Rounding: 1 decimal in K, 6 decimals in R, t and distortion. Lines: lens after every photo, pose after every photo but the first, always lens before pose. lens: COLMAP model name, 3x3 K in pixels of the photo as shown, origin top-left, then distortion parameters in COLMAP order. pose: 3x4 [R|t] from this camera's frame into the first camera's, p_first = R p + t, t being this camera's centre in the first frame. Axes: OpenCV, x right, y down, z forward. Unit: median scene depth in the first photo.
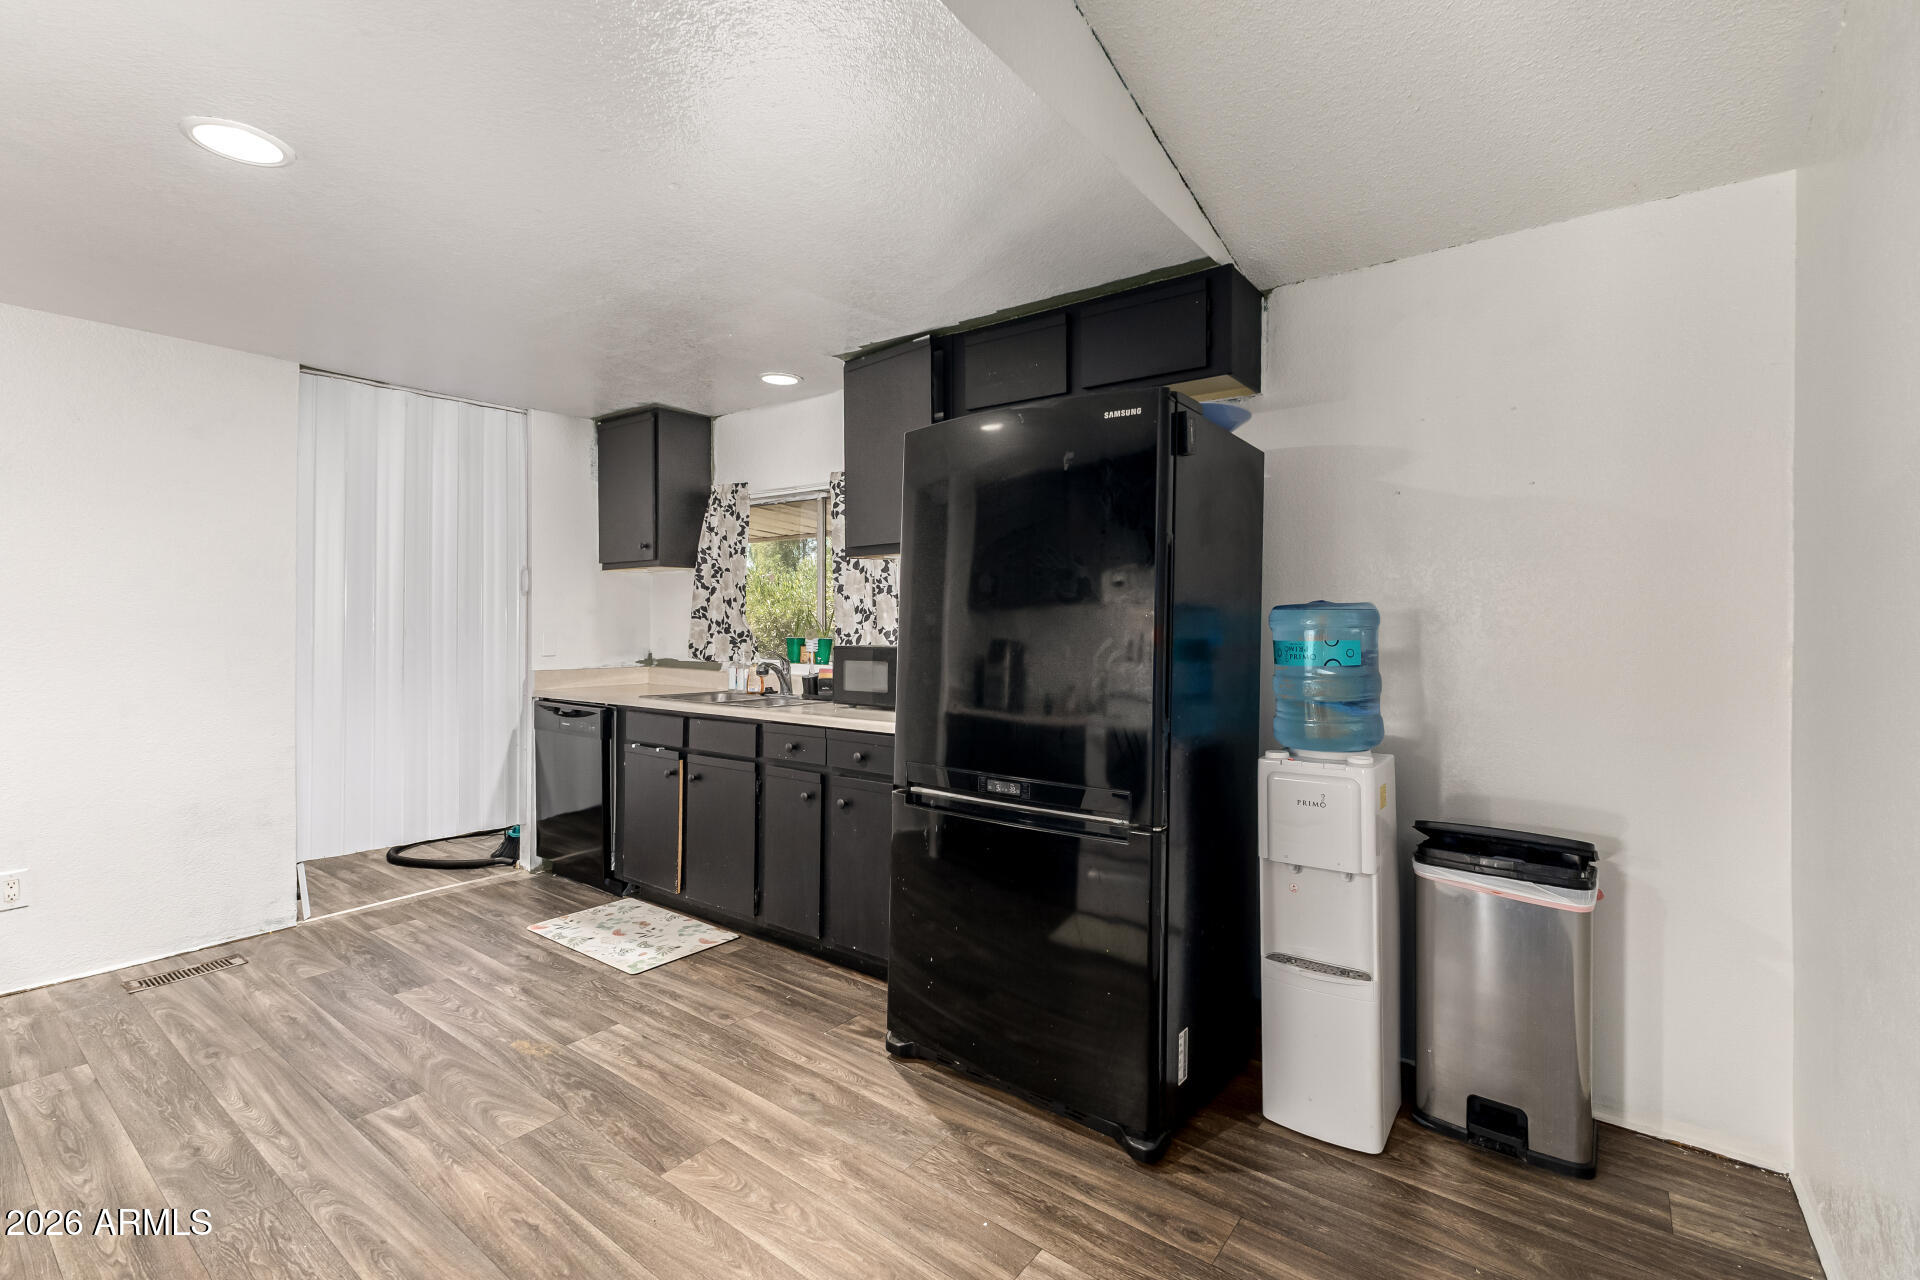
lens RADIAL K [[847.2, 0, 944.8], [0, 847.2, 639.6], [0, 0, 1]] dist [0.009961, -0.000815]
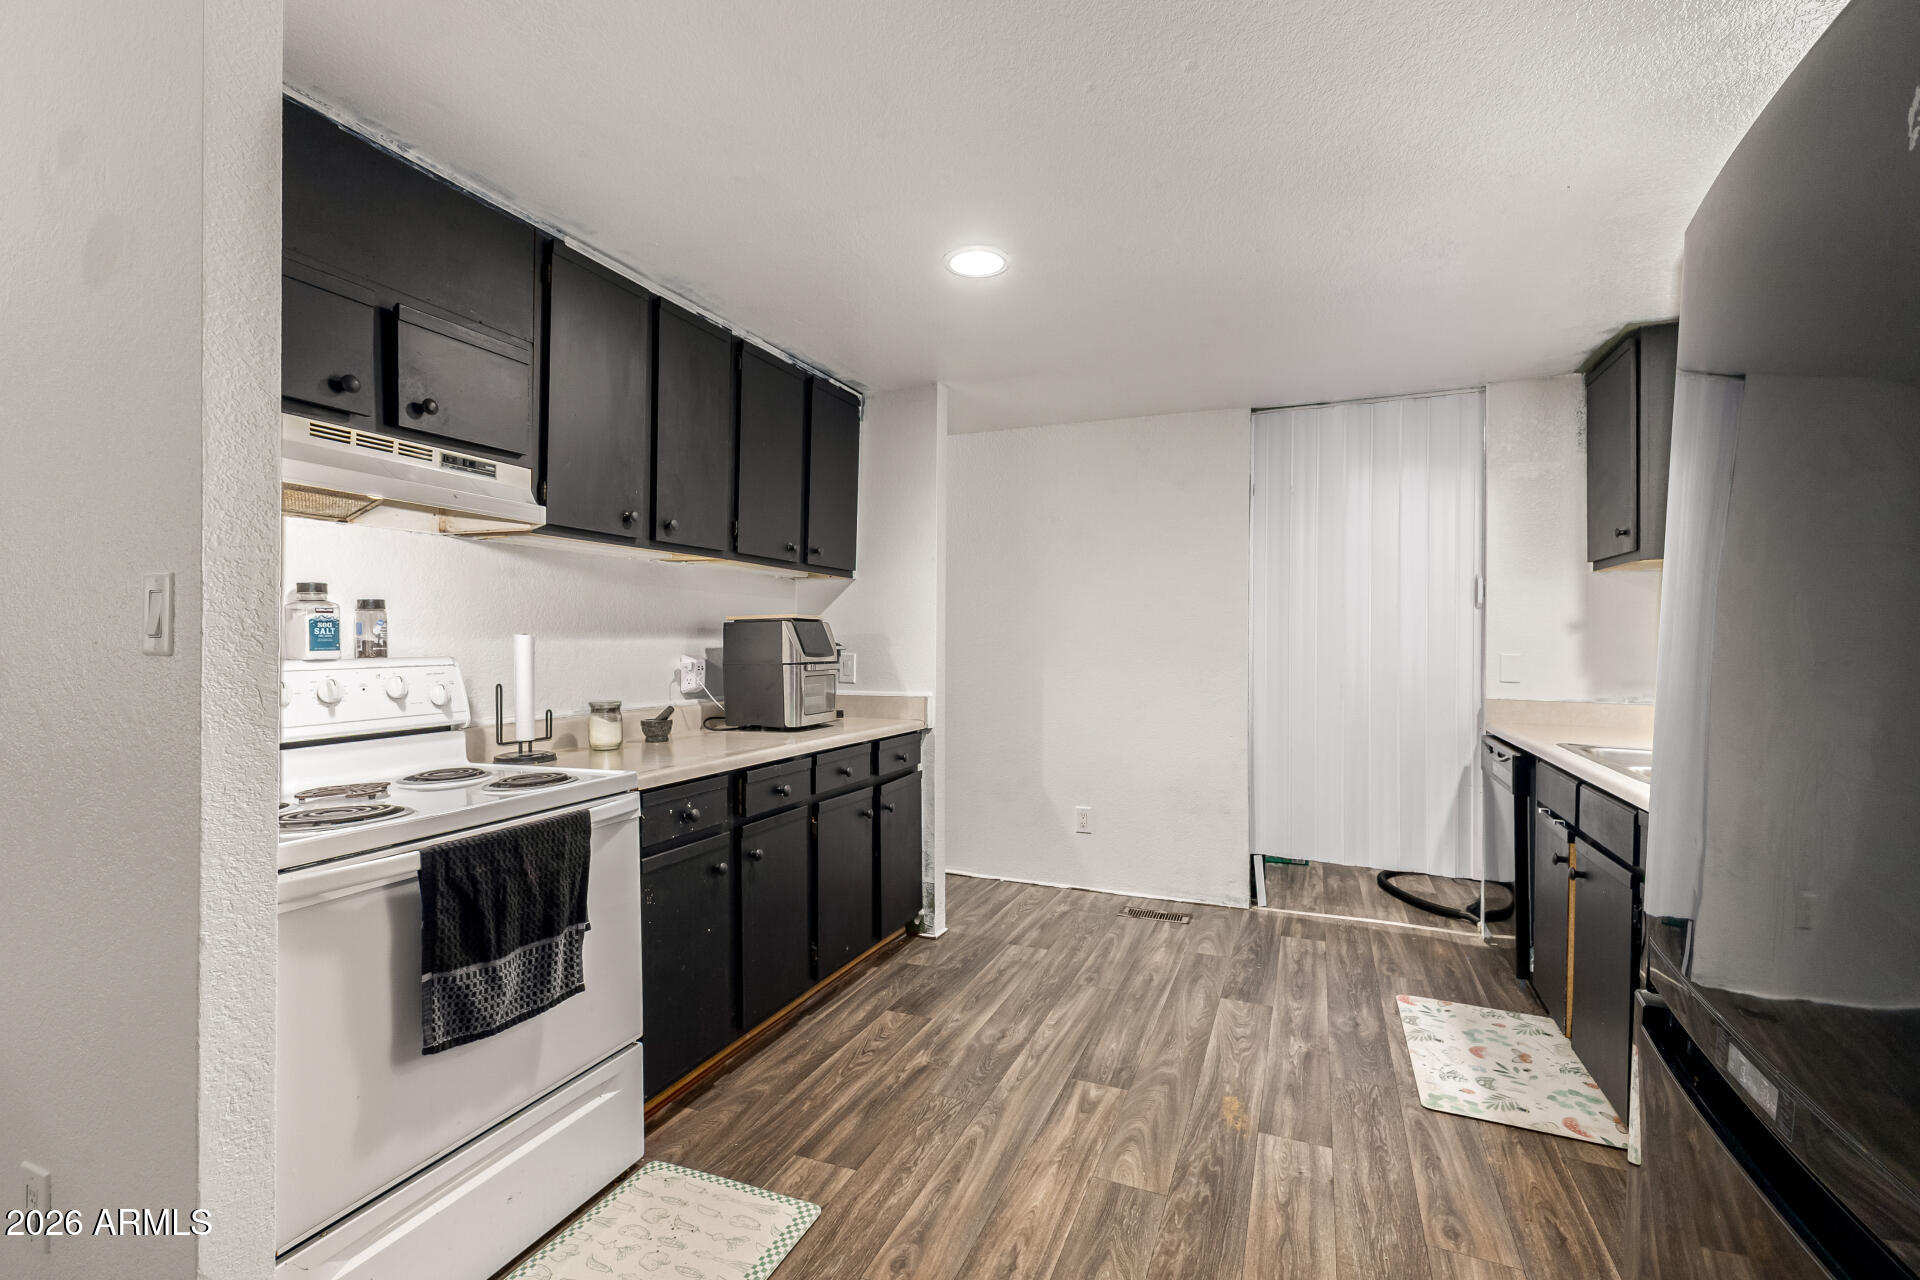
lens RADIAL K [[847.2, 0, 980.4], [0, 847.2, 640.5], [0, 0, 1]] dist [0.009961, -0.000815]
pose [[0.269366, 0.006410, -0.963017, 0.256168], [-0.028340, 0.999598, -0.001273, -0.006824], [0.962621, 0.027634, 0.269439, 0.415043]]
